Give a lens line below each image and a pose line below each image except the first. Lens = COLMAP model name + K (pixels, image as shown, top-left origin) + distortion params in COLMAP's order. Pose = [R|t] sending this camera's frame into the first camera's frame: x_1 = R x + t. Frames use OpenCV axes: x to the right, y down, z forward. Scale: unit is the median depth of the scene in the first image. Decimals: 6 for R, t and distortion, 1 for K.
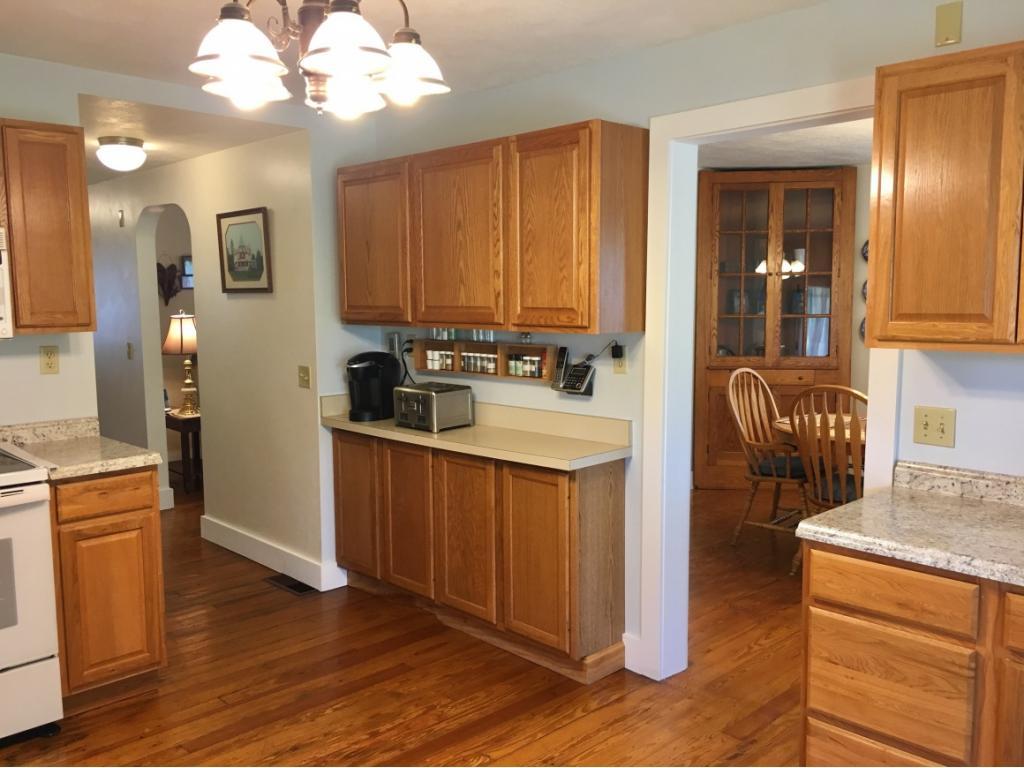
lens RADIAL K [[877.4, 0, 505.6], [0, 877.4, 392.4], [0, 0, 1]] dist [0.069560, -0.096551]
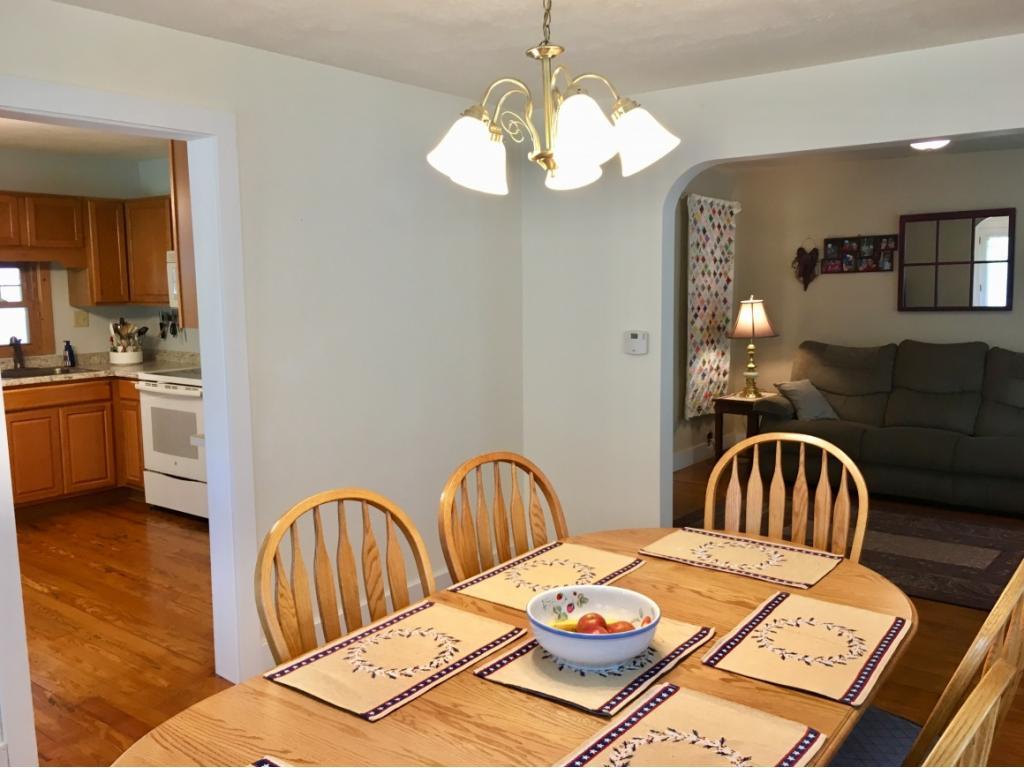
lens RADIAL K [[877.4, 0, 512.5], [0, 877.4, 384.3], [0, 0, 1]] dist [0.069560, -0.096551]
pose [[0.167557, 0.131689, -0.977027, 1.310605], [-0.106659, 0.987643, 0.114829, -0.175528], [0.980076, 0.084968, 0.179532, 1.231677]]
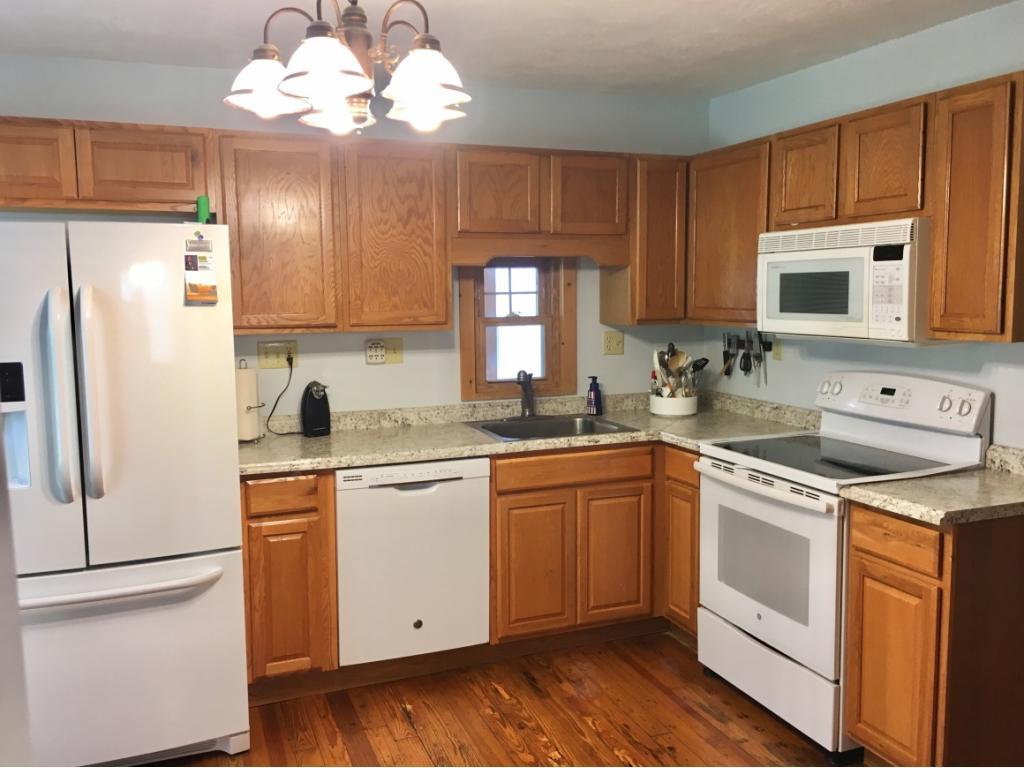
lens RADIAL K [[877.4, 0, 512.7], [0, 877.4, 387.1], [0, 0, 1]] dist [0.069560, -0.096551]
pose [[-0.366844, 0.125460, -0.921784, 0.424454], [-0.090180, 0.981402, 0.169464, -0.131143], [0.925901, 0.145293, -0.348708, 0.944401]]
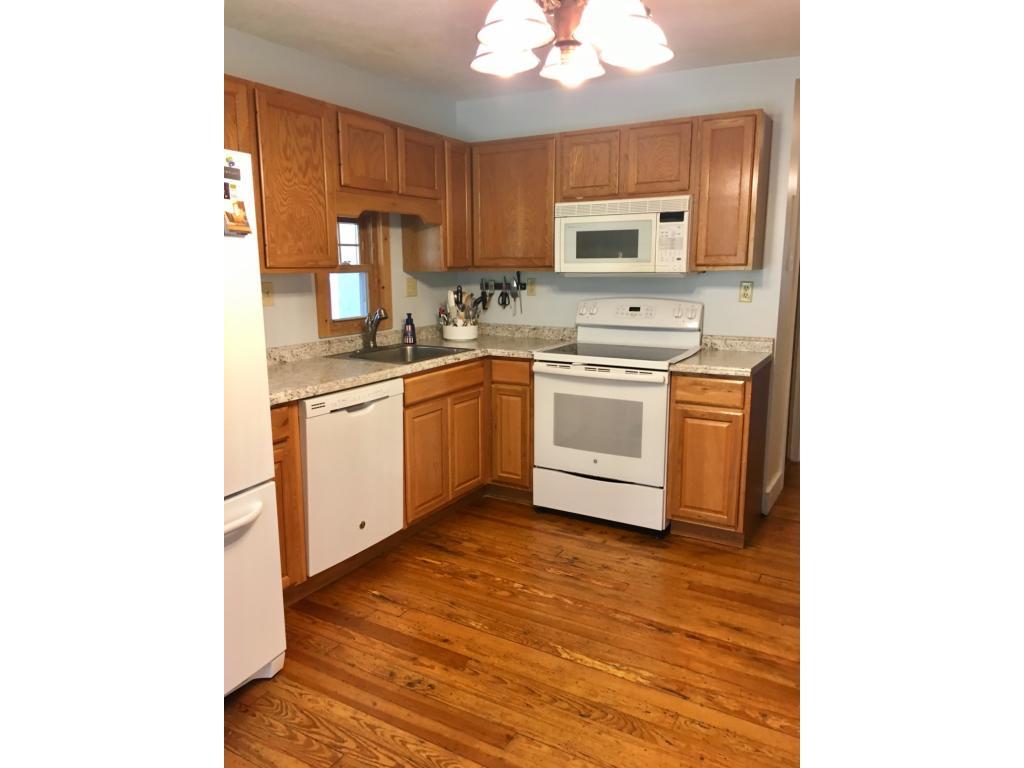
lens RADIAL K [[658.1, 0, 506.6], [0, 658.1, 383.3], [0, 0, 1]] dist [0.047886, -0.020621]
pose [[0.283722, 0.187283, -0.940440, 0.418227], [-0.109072, 0.980680, 0.162390, -0.026893], [0.952683, 0.056502, 0.298667, 0.401392]]
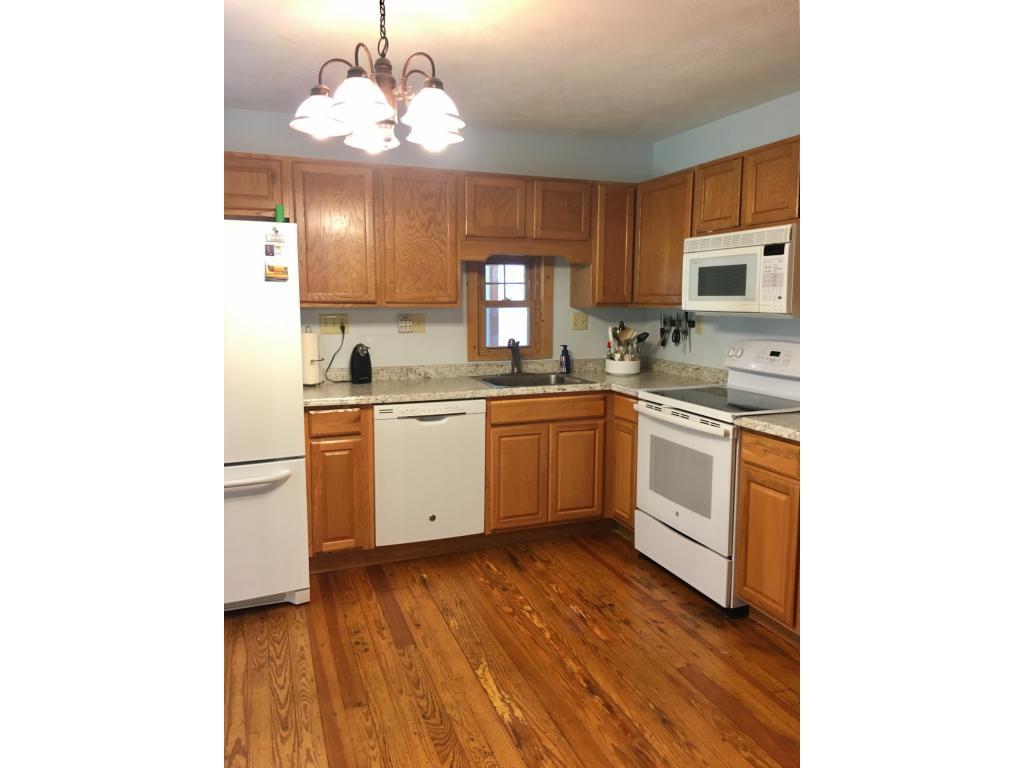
lens RADIAL K [[658.1, 0, 510.4], [0, 658.1, 381.1], [0, 0, 1]] dist [0.047886, -0.020621]
pose [[-0.377721, 0.135269, -0.915985, 0.453948], [-0.101490, 0.977262, 0.186169, -0.102281], [0.920340, 0.163283, -0.355404, 0.985285]]
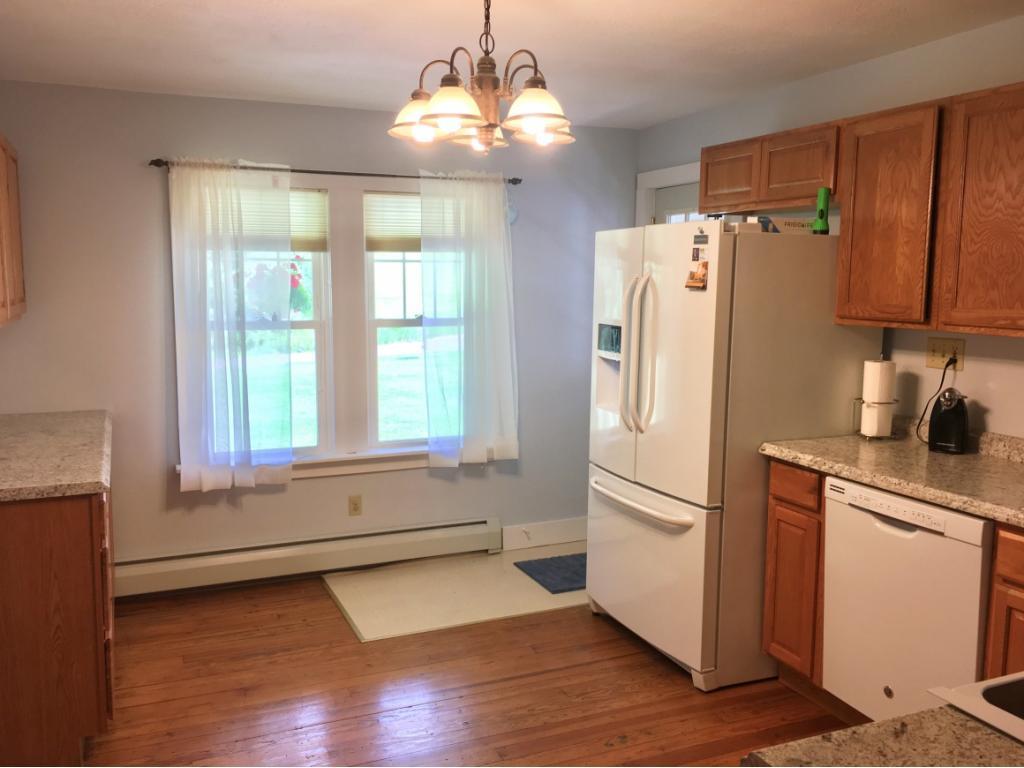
lens RADIAL K [[877.4, 0, 509.4], [0, 877.4, 386.2], [0, 0, 1]] dist [0.069560, -0.096551]
pose [[-0.942653, -0.034895, 0.331945, -0.424945], [0.042572, 0.973827, 0.223269, -0.163561], [-0.331048, 0.224597, -0.916495, 1.373676]]
